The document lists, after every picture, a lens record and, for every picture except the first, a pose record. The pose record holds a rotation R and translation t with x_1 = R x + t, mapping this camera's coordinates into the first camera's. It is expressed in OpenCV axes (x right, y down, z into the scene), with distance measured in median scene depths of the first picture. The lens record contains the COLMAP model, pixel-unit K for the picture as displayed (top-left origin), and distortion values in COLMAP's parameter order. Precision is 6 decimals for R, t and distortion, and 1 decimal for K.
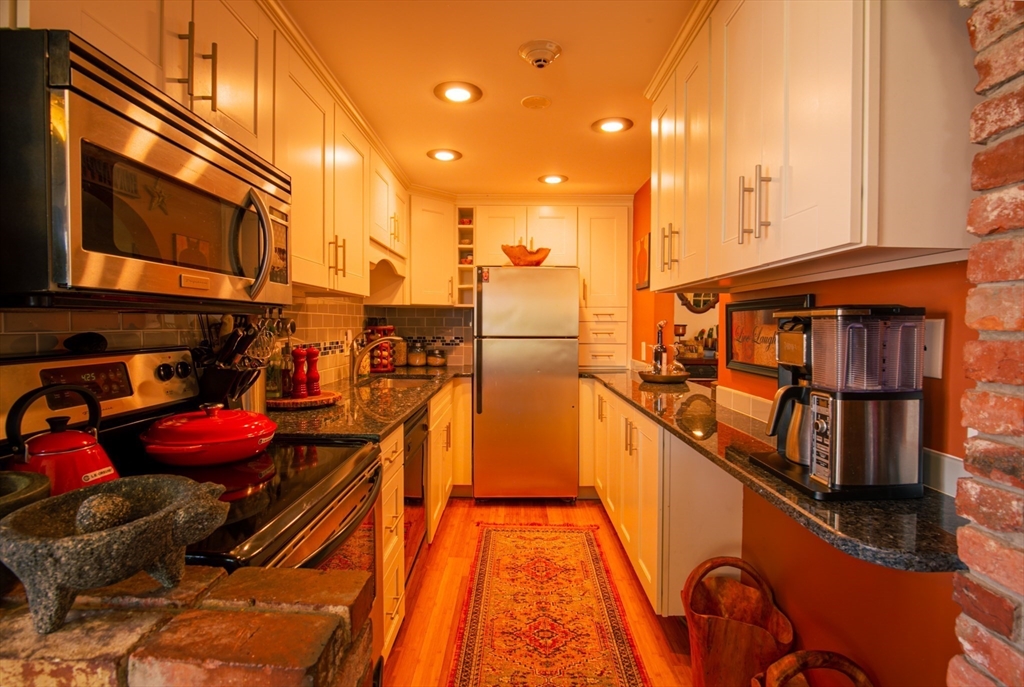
lens RADIAL K [[475.2, 0, 508.6], [0, 475.2, 339.3], [0, 0, 1]] dist [-0.031225, 0.004815]
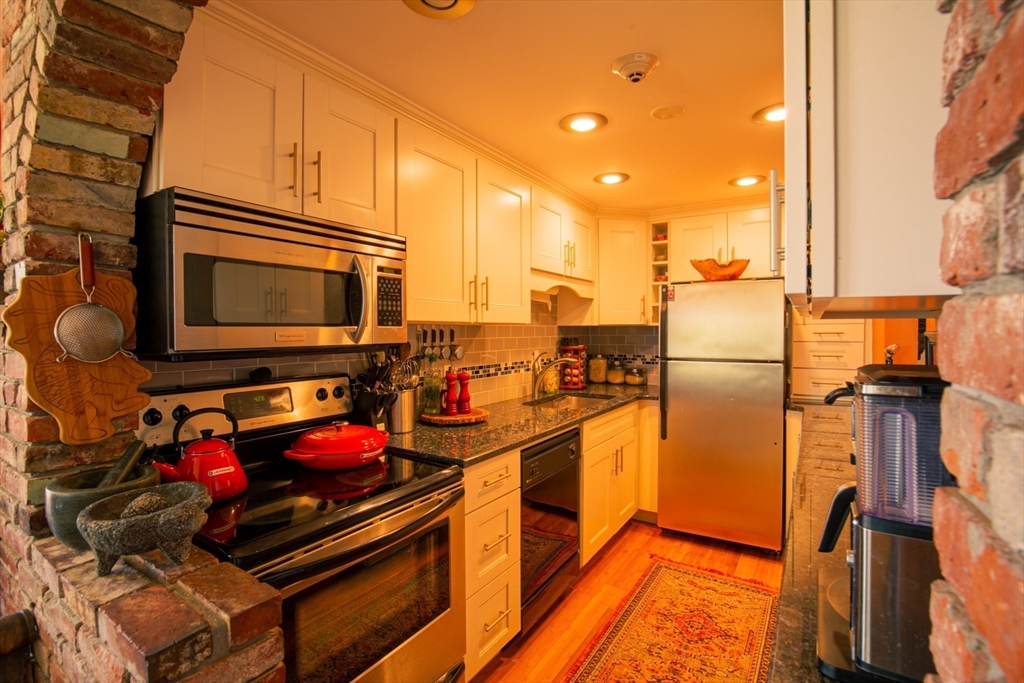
lens RADIAL K [[459.3, 0, 512.0], [0, 459.3, 341.5], [0, 0, 1]] dist [-0.022903, 0.000011]
pose [[0.854623, 0.003044, -0.519240, 0.185246], [-0.009428, 0.999909, -0.009655, -0.033083], [0.519164, 0.013146, 0.854574, 0.068101]]
